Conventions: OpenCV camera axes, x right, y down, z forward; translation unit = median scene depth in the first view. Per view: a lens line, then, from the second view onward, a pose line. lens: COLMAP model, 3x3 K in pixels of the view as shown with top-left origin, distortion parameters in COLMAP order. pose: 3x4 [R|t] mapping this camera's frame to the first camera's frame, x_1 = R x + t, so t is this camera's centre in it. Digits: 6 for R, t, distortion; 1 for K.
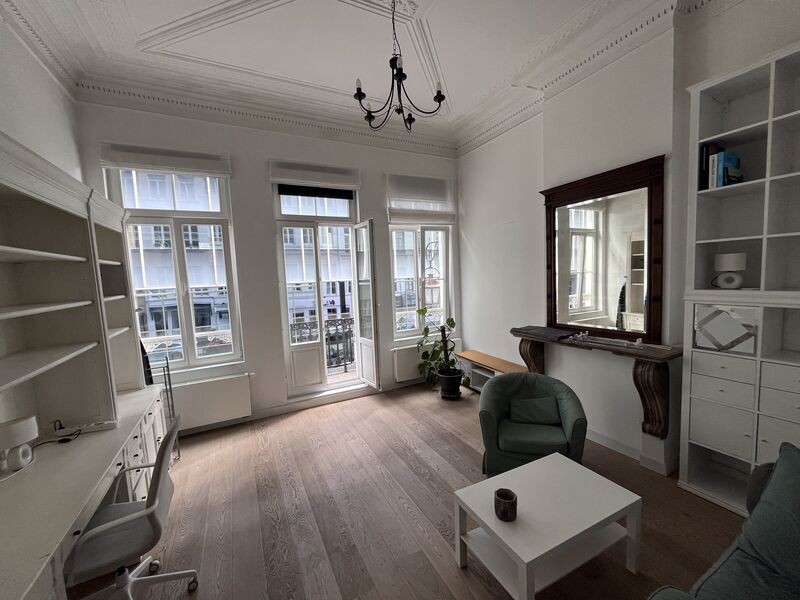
lens RADIAL K [[324.3, 0, 399.6], [0, 324.3, 299.4], [0, 0, 1]] dist [-0.001575, -0.000555]
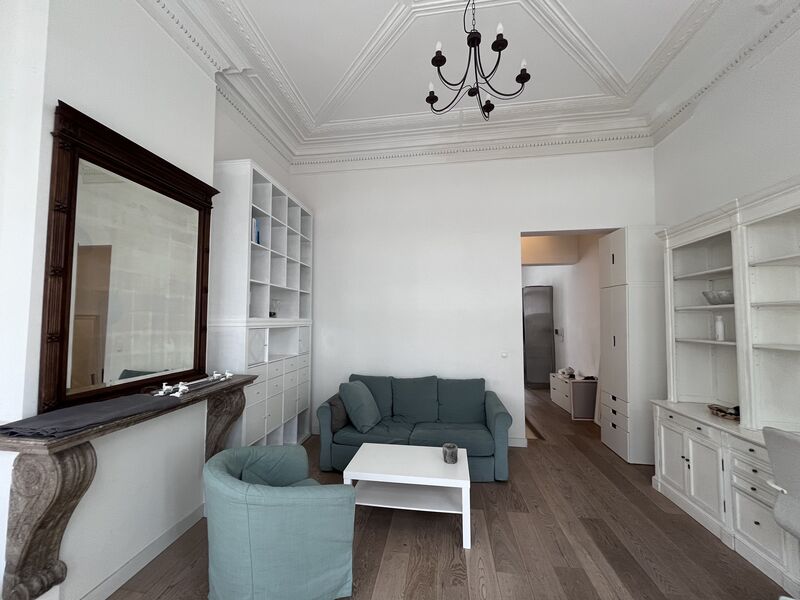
lens RADIAL K [[324.3, 0, 399.5], [0, 324.3, 302.6], [0, 0, 1]] dist [-0.001575, -0.000555]
pose [[-0.825858, 0.071450, 0.559333, -0.159736], [0.079818, 0.996764, -0.009478, -0.019127], [-0.558200, 0.036817, -0.828889, 1.063620]]
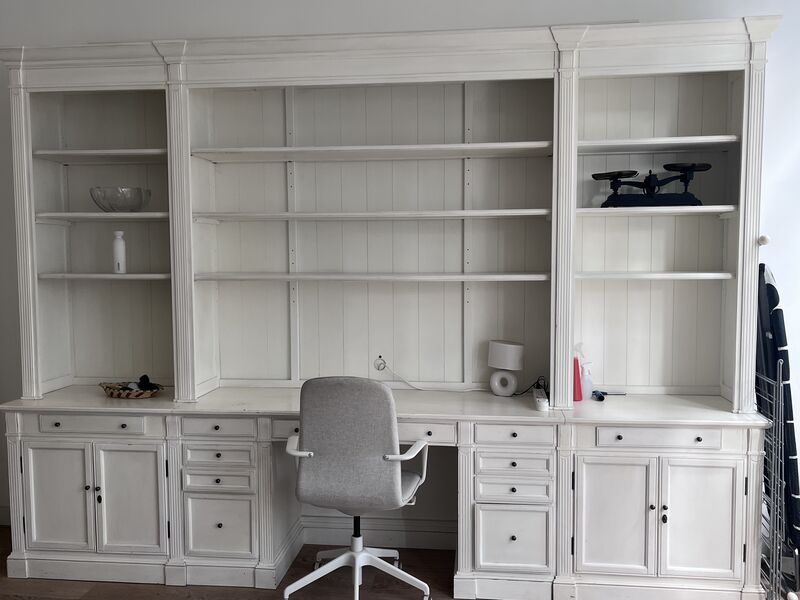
lens RADIAL K [[616.3, 0, 400.3], [0, 616.3, 295.6], [0, 0, 1]] dist [0.035573, -0.026936]
pose [[-0.525494, 0.120706, -0.842191, 0.134246], [-0.049526, 0.983866, 0.171914, -0.014676], [0.849354, 0.132050, -0.511038, 0.829419]]
